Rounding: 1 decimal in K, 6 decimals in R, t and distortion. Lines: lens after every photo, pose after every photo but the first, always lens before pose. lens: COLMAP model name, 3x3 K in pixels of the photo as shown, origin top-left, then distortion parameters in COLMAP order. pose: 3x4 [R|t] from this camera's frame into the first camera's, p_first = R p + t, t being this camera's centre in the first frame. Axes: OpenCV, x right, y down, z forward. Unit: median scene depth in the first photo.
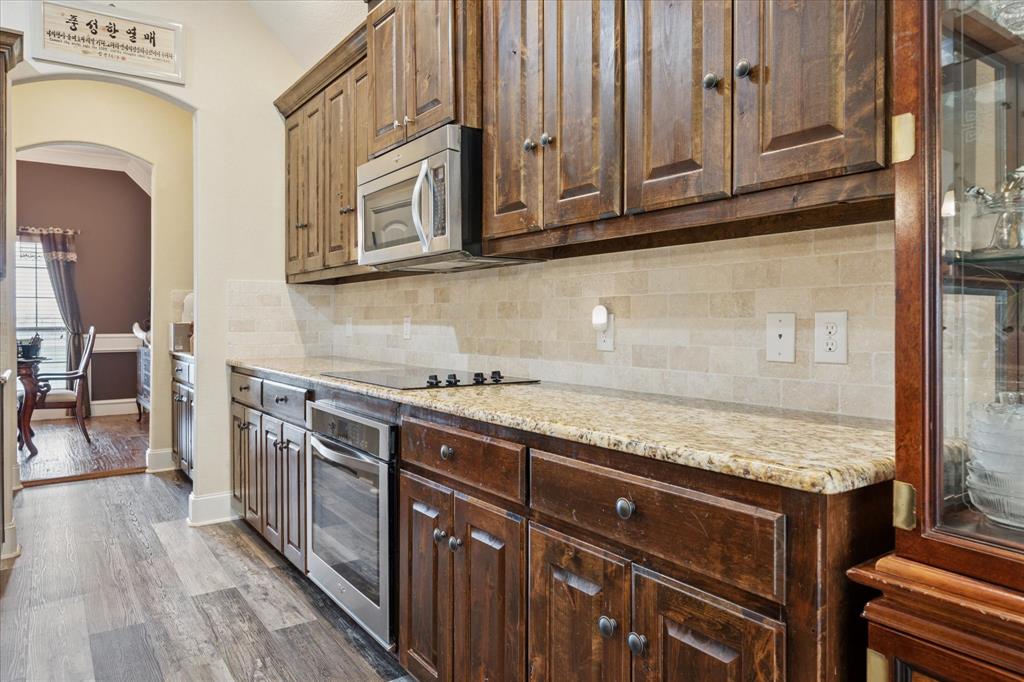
lens RADIAL K [[673.7, 0, 511.0], [0, 673.7, 335.0], [0, 0, 1]] dist [-0.000368, 0.000021]
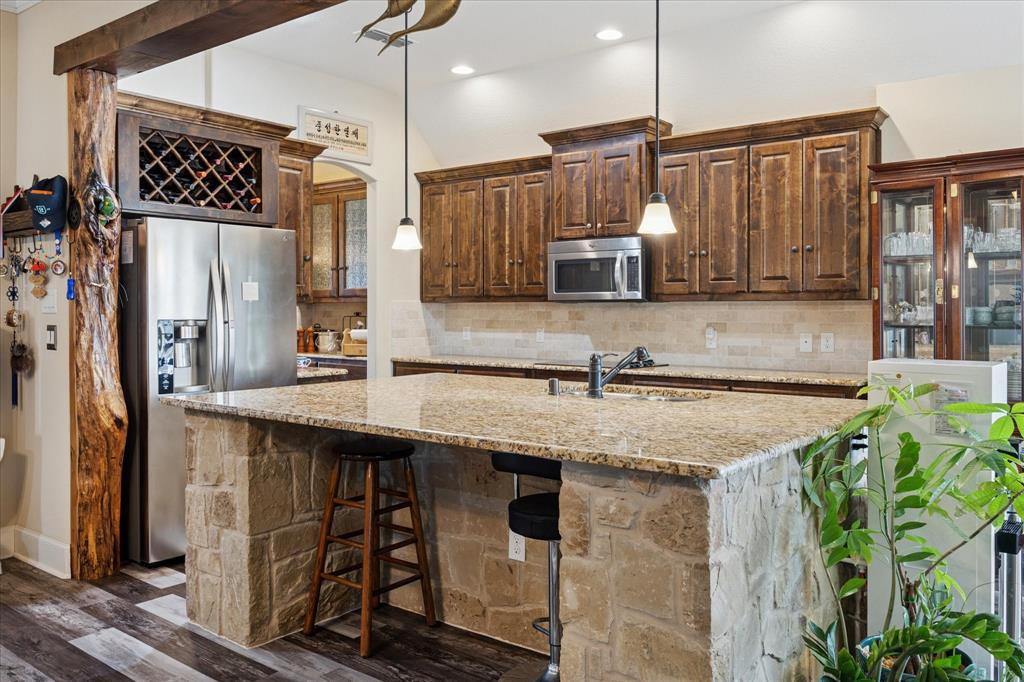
lens RADIAL K [[799.7, 0, 518.5], [0, 799.7, 313.7], [0, 0, 1]] dist [-0.005749, -0.002960]
pose [[0.957587, -0.000209, 0.288145, -1.117082], [0.005278, 0.999845, -0.016814, -0.044449], [-0.288097, 0.017622, 0.957439, -1.159797]]
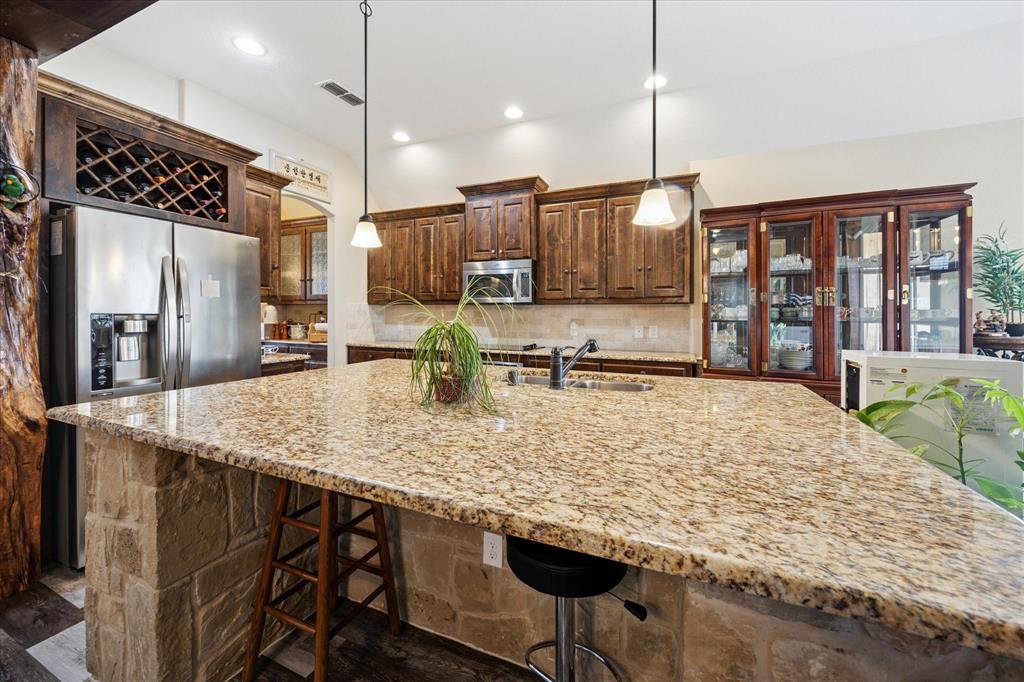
lens RADIAL K [[398.5, 0, 511.1], [0, 398.5, 318.6], [0, 0, 1]] dist [-0.001332, -0.000445]
pose [[0.861525, -0.000407, 0.507715, -1.030827], [0.004481, 0.999967, -0.006802, -0.044315], [-0.507696, 0.008136, 0.861498, -0.430262]]
